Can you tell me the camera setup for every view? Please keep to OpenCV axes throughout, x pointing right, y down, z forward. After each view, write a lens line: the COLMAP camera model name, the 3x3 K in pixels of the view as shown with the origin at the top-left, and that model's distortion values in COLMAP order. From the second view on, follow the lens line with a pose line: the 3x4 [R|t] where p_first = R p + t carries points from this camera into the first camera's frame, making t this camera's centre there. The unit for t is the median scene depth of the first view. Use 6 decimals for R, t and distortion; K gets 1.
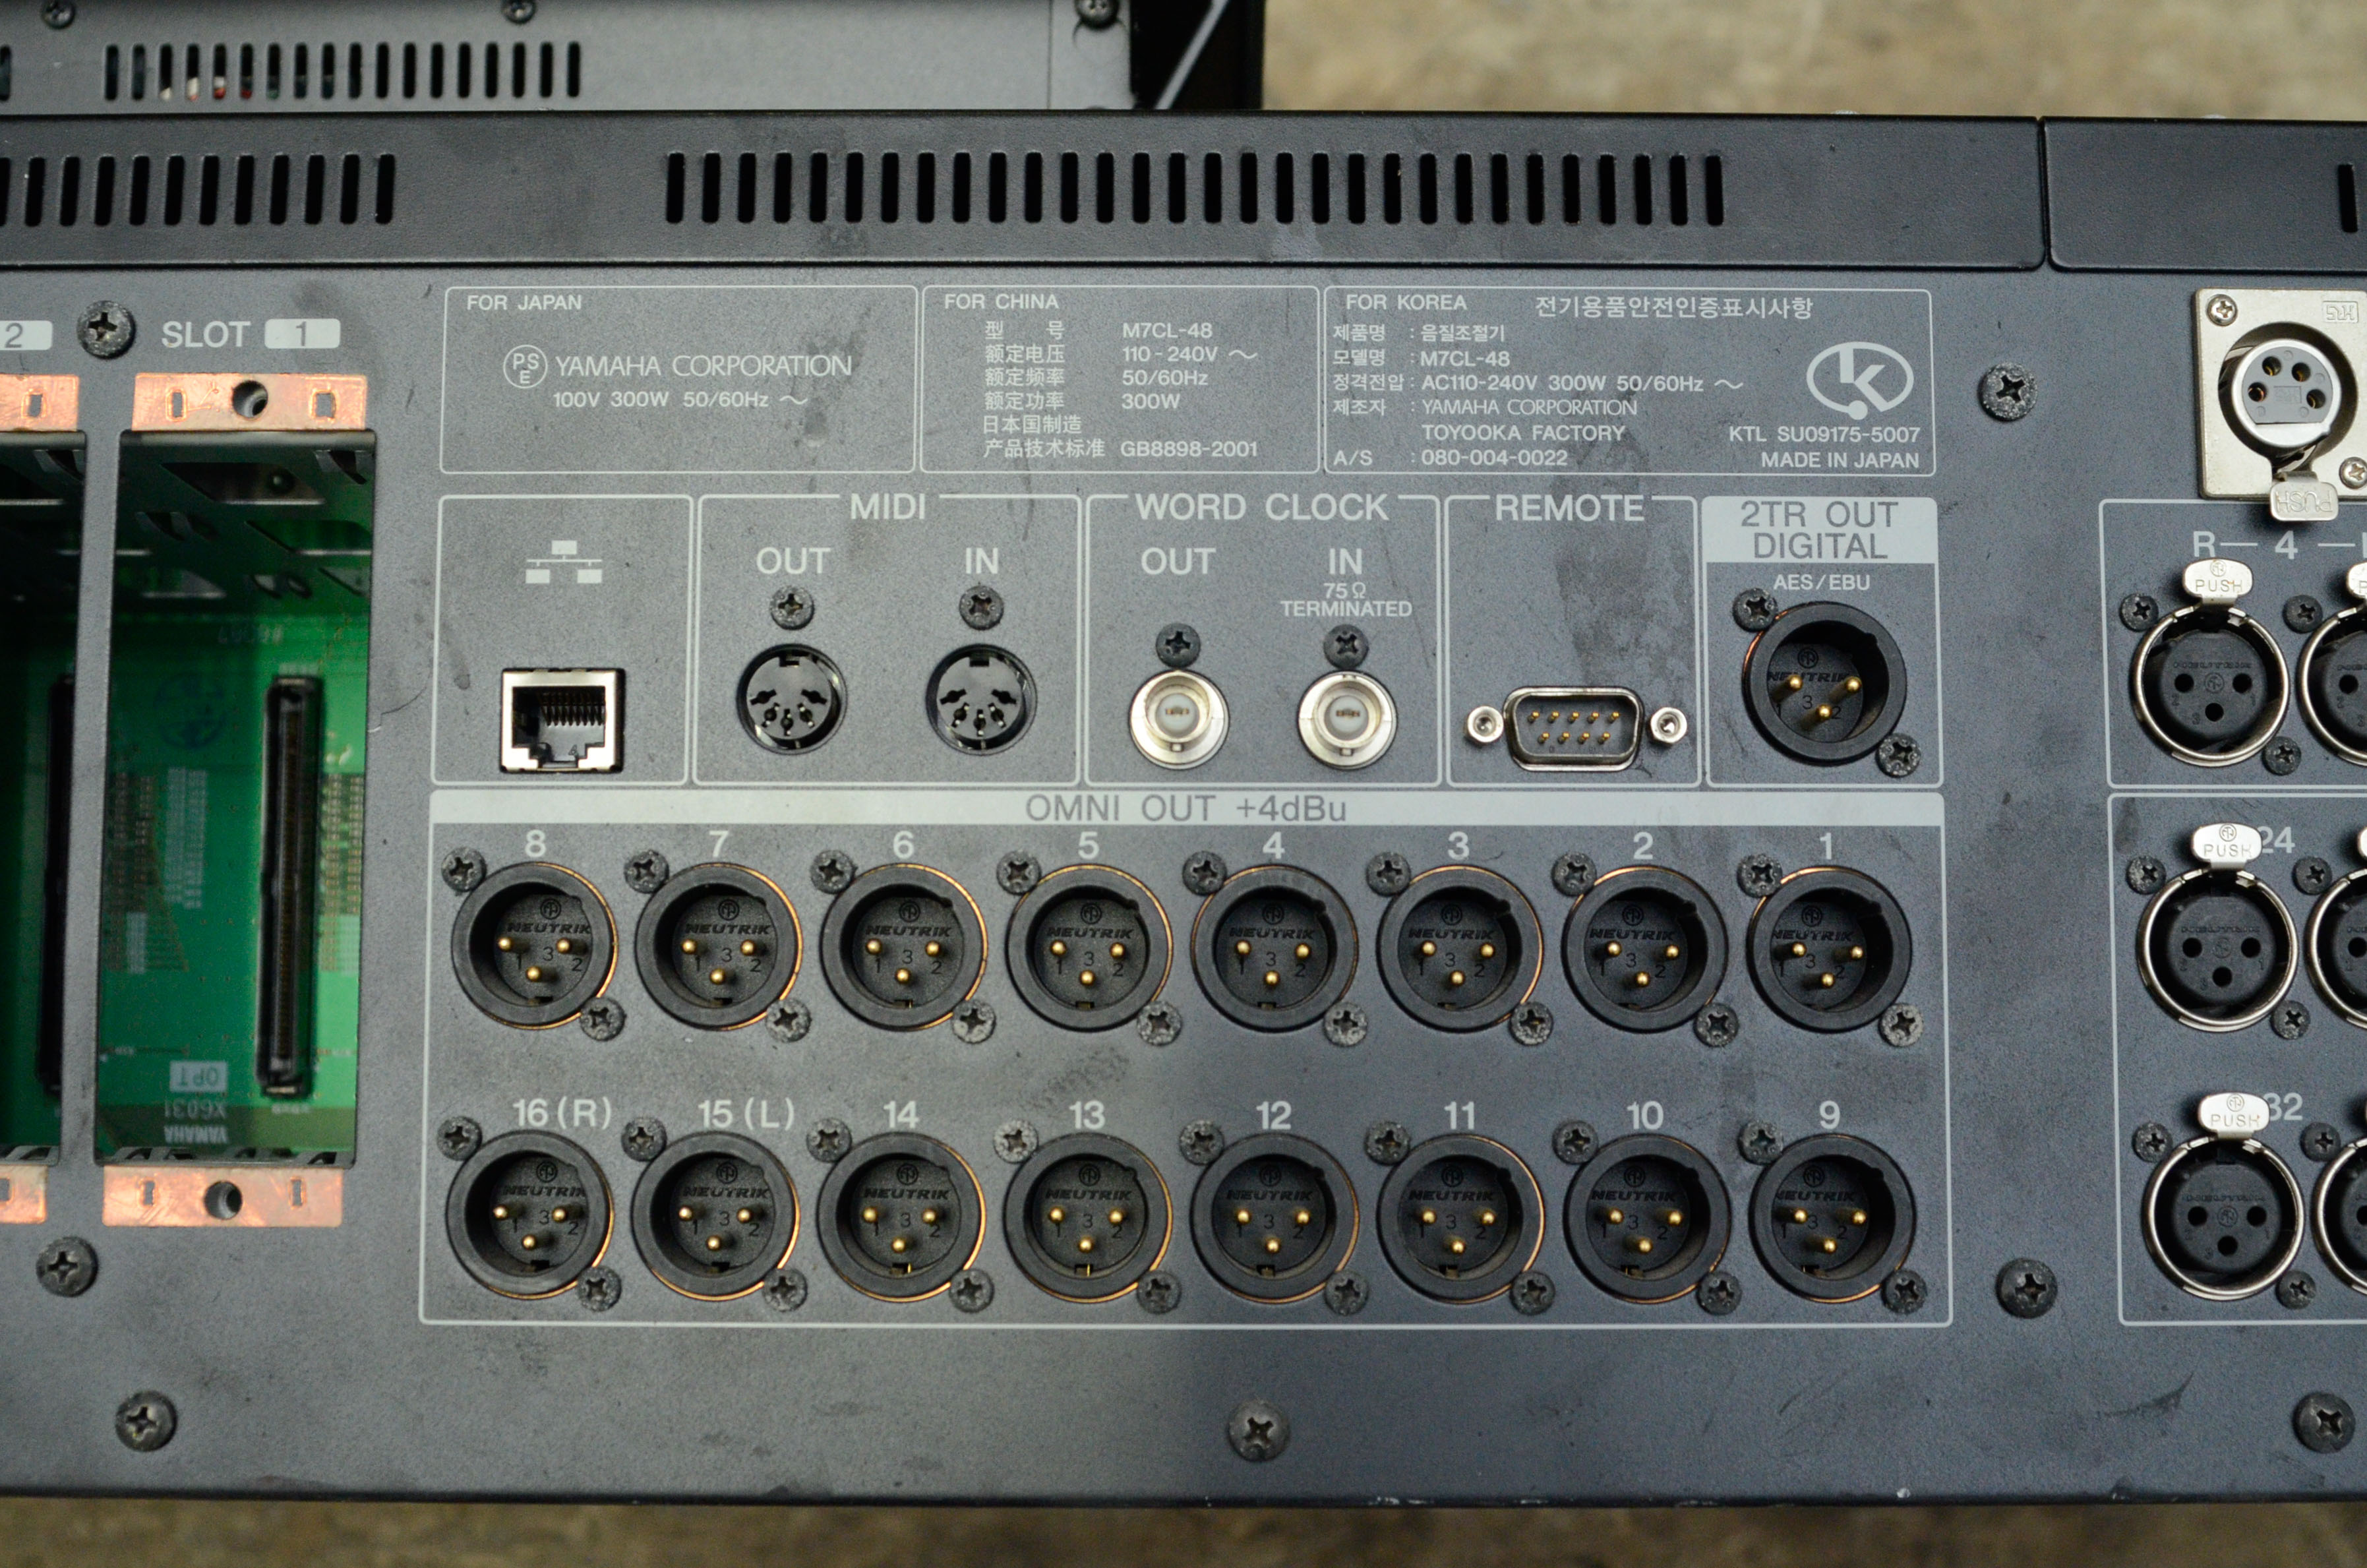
lens RADIAL K [[3031.1, 0, 1183.0], [0, 3031.1, 707.8], [0, 0, 1]] dist [-0.094062, 0.010486]
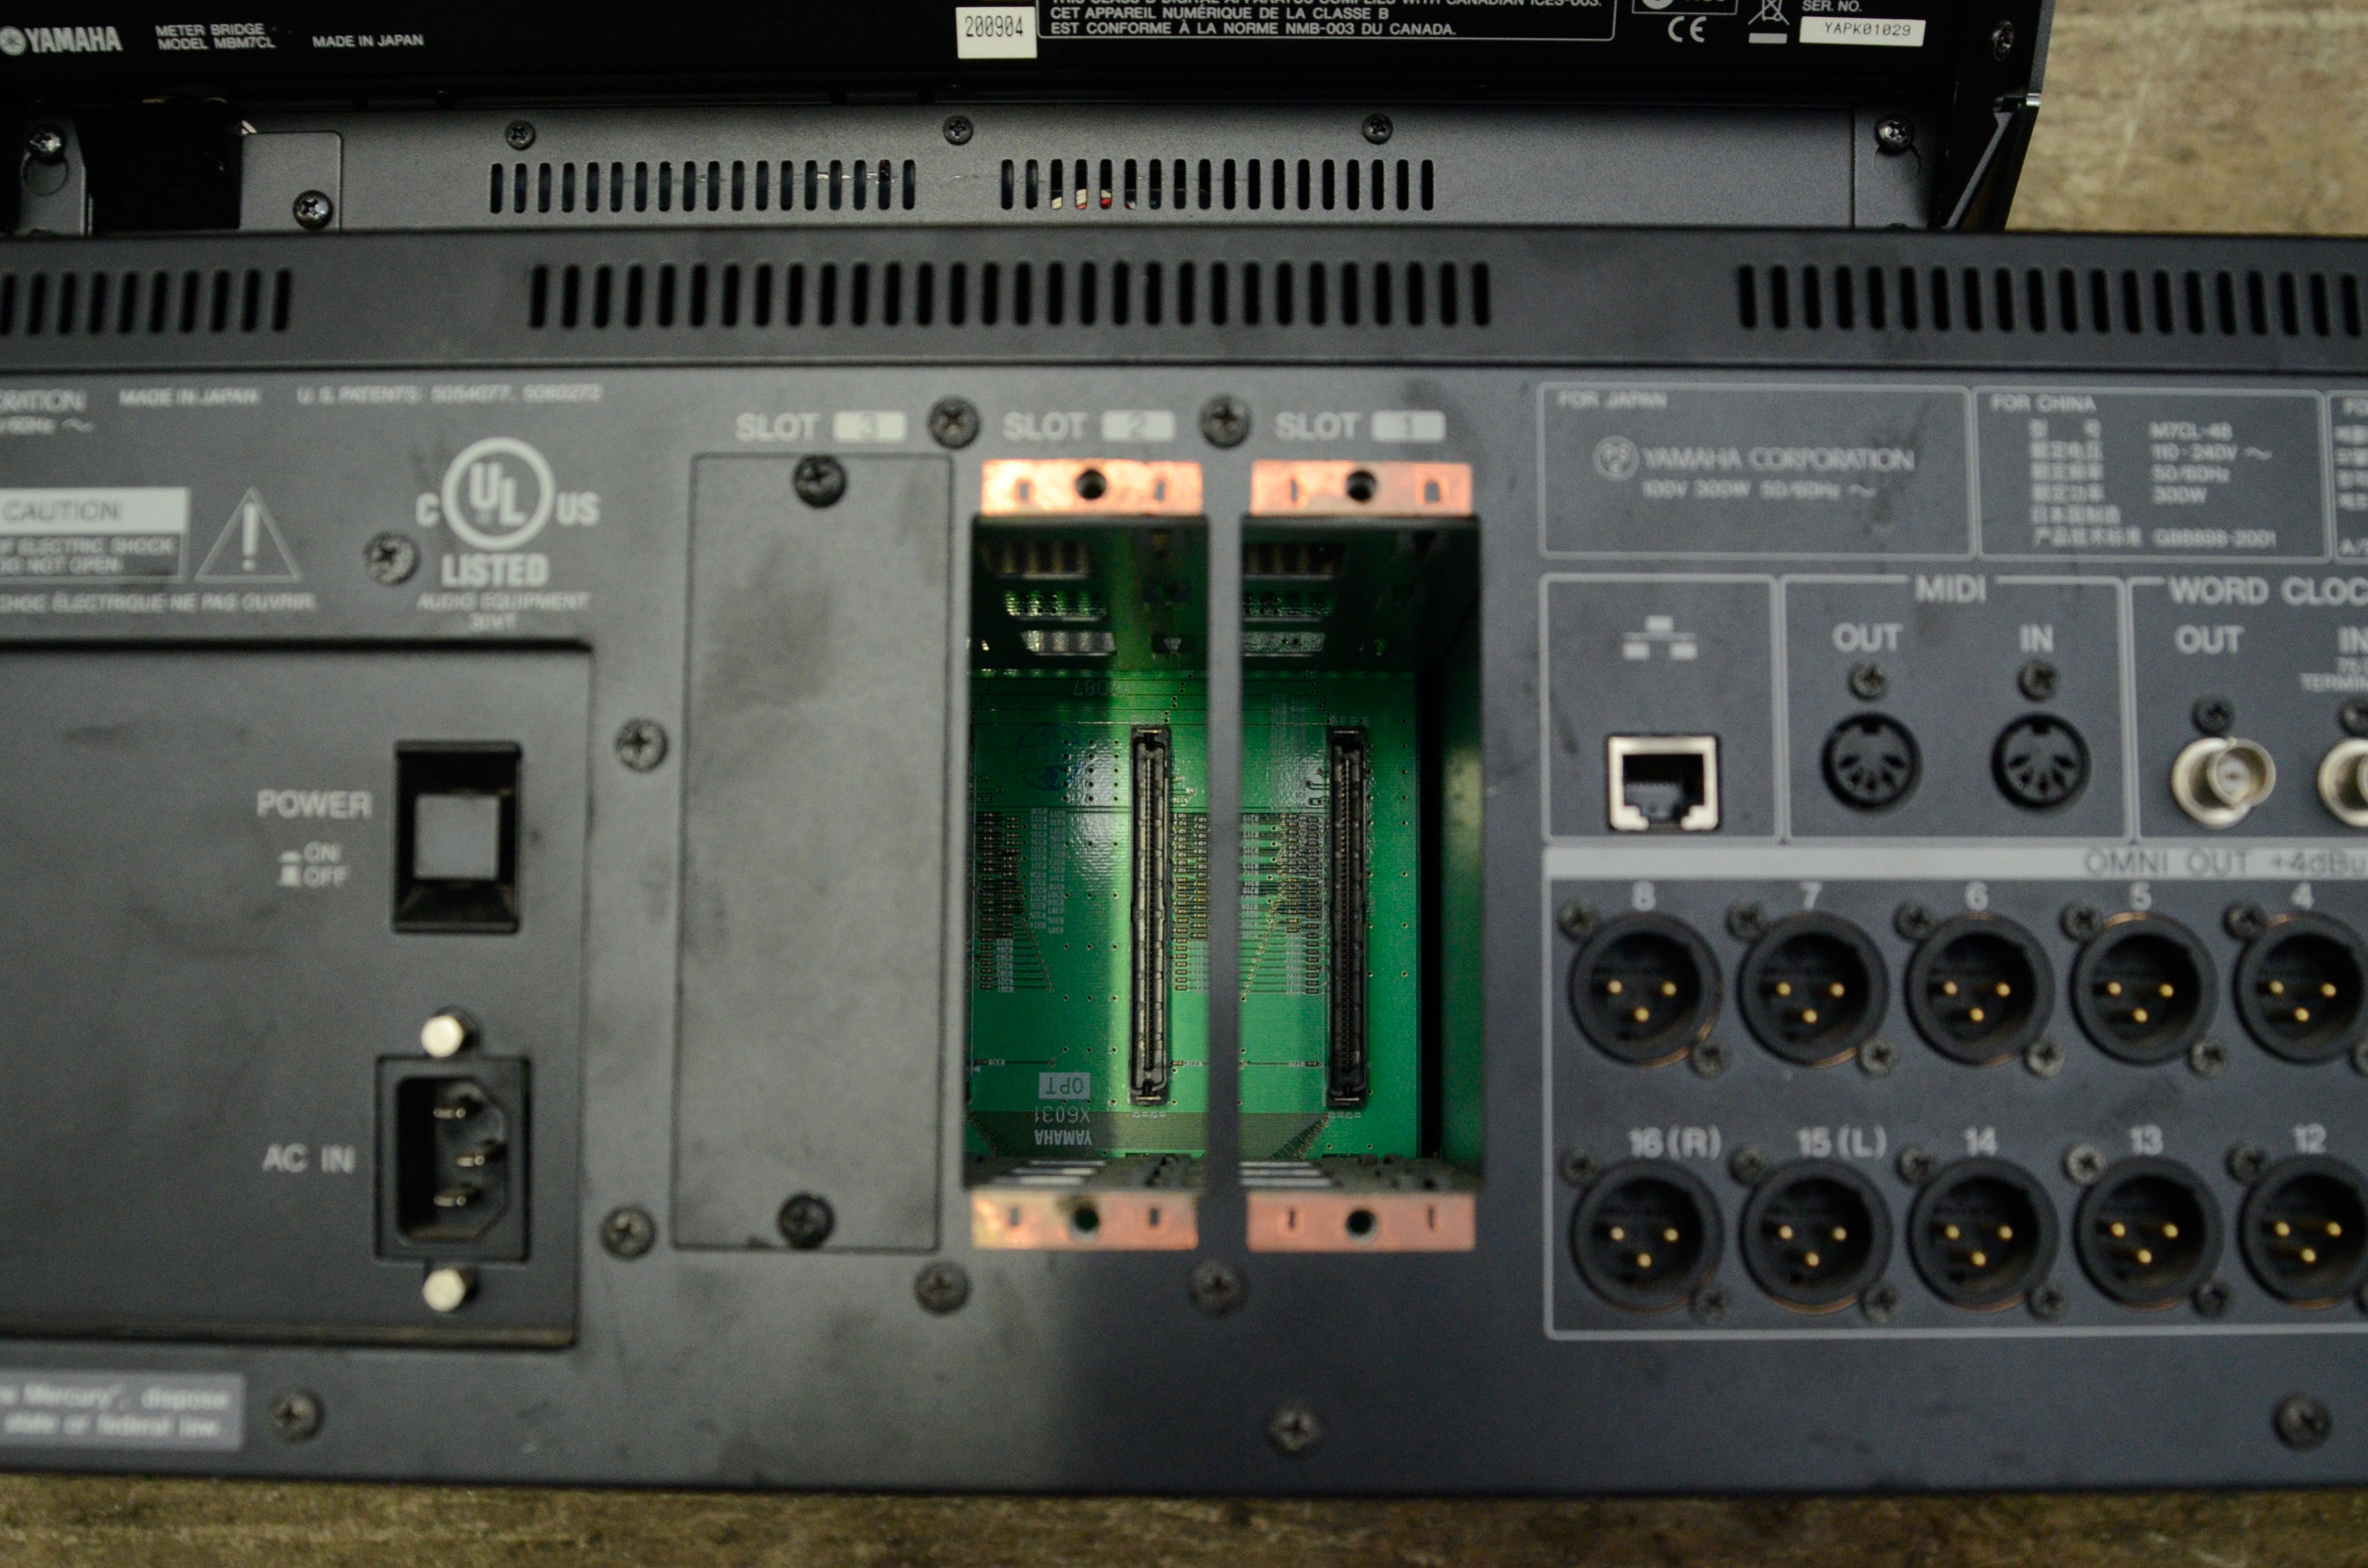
lens RADIAL K [[2508.3, 0, 1184.2], [0, 2508.3, 727.1], [0, 0, 1]] dist [-0.100464, 0.007213]
pose [[0.999924, 0.001906, -0.012176, -0.364524], [-0.001853, 0.999989, 0.004321, -0.019417], [0.012184, -0.004298, 0.999917, 0.092522]]
